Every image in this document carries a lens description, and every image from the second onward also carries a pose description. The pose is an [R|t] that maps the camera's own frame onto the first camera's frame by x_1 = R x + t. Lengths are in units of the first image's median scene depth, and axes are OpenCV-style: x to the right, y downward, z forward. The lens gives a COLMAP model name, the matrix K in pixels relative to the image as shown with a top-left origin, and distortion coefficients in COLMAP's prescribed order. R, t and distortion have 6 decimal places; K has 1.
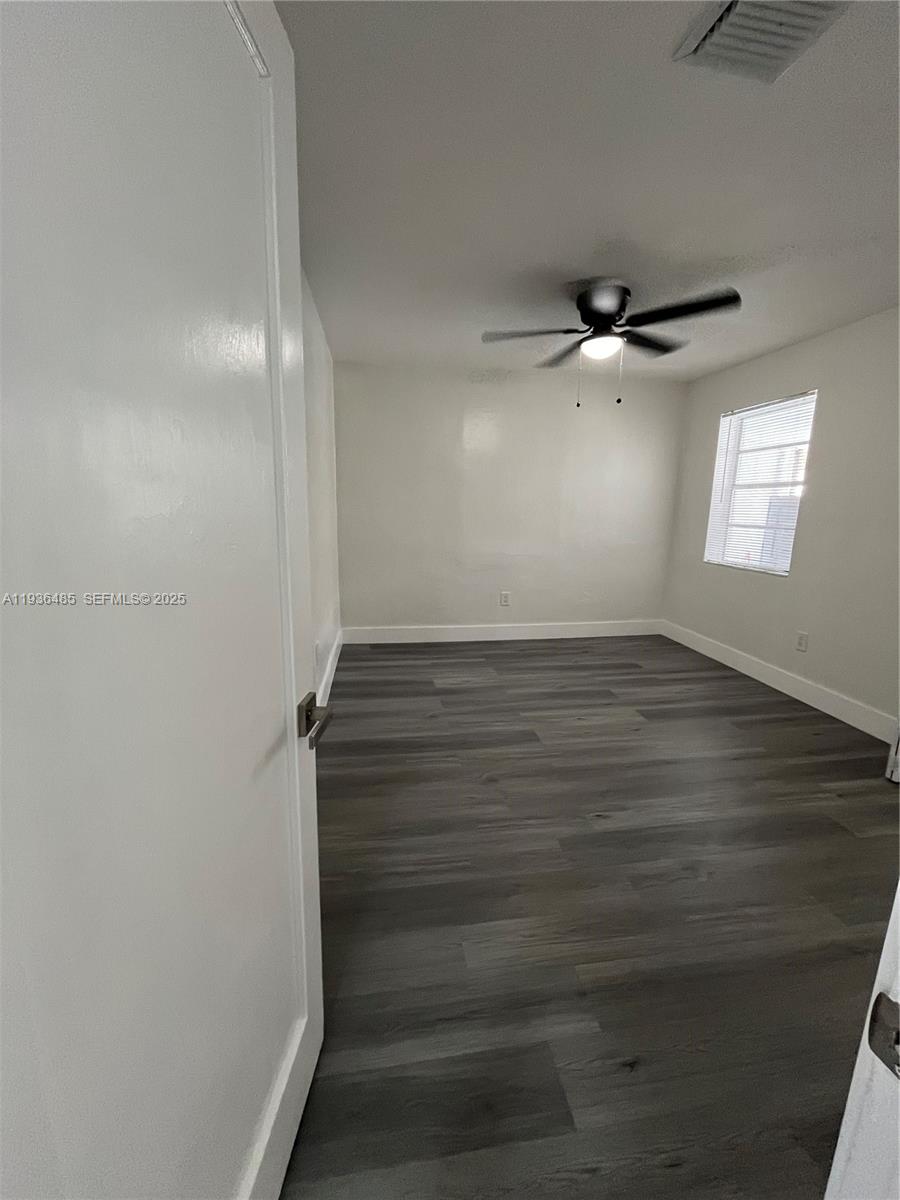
lens RADIAL K [[481.6, 0, 450.6], [0, 481.6, 595.3], [0, 0, 1]] dist [-0.001273, 0.000001]
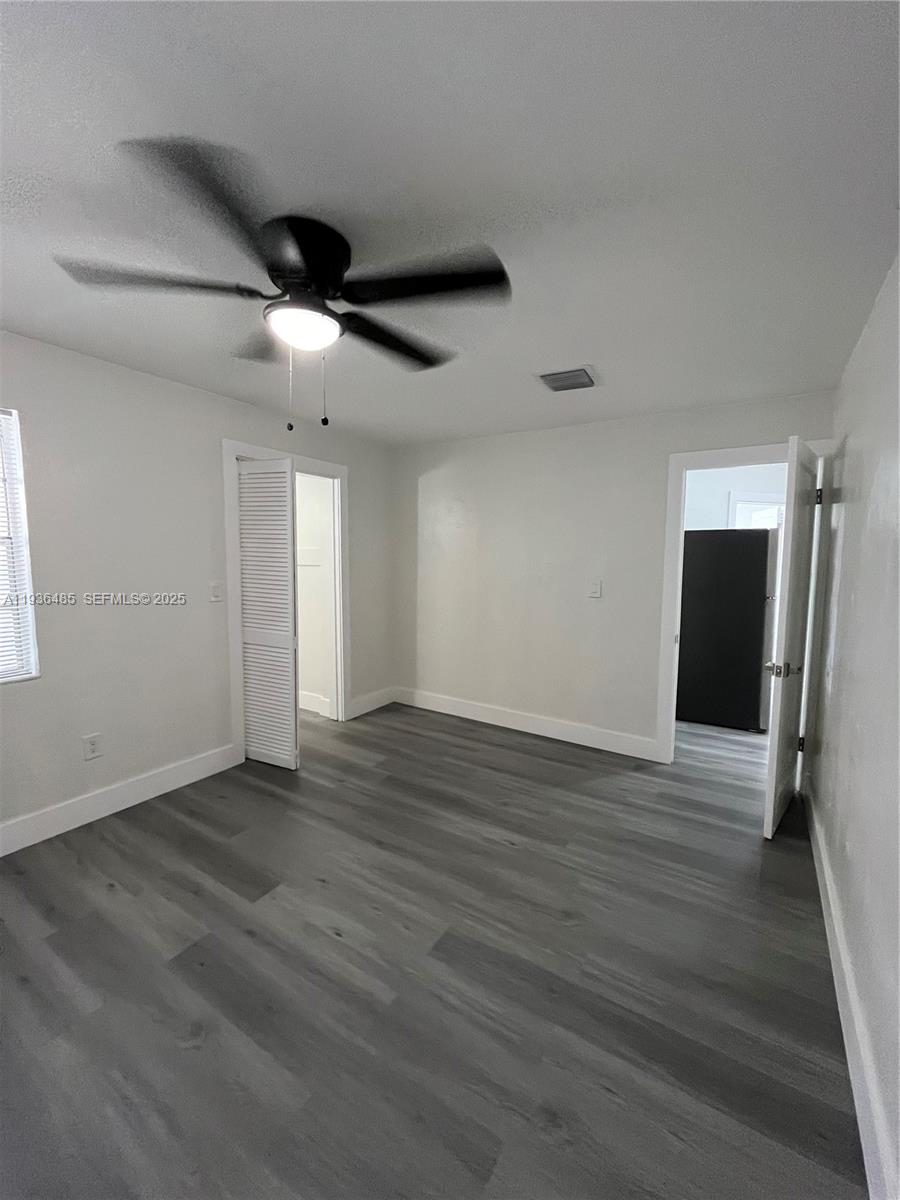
lens RADIAL K [[481.6, 0, 450.6], [0, 481.6, 595.3], [0, 0, 1]] dist [-0.001273, 0.000001]
pose [[-0.754587, -0.080355, 0.651262, -0.179993], [0.102070, 0.966021, 0.237455, -0.256482], [-0.648213, 0.245654, -0.720745, 1.102186]]
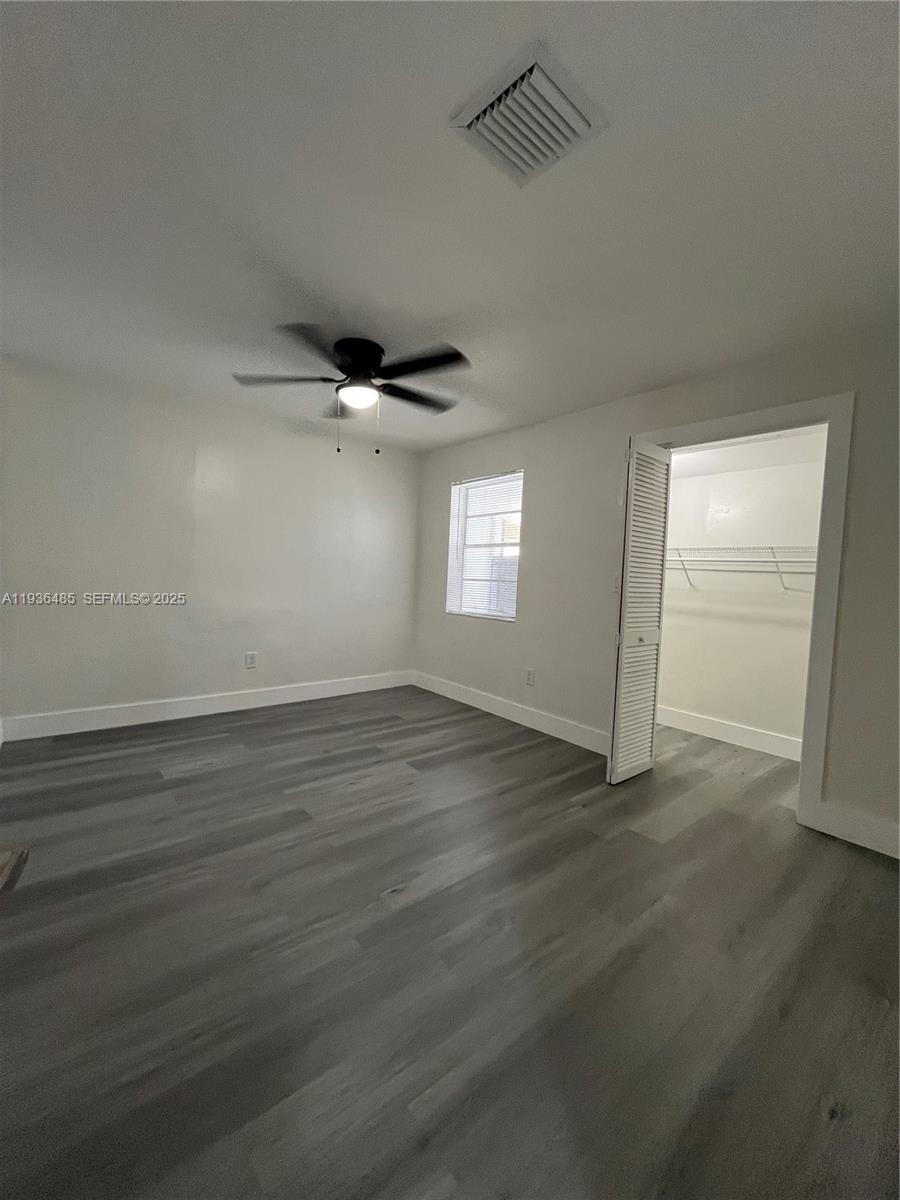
lens RADIAL K [[484.5, 0, 448.2], [0, 484.5, 595.8], [0, 0, 1]] dist [0.001411, 0.000204]
pose [[0.860180, -0.002258, 0.509985, -0.036230], [0.066710, 0.991896, -0.108126, 0.014767], [-0.505608, 0.127029, 0.853360, 0.076193]]
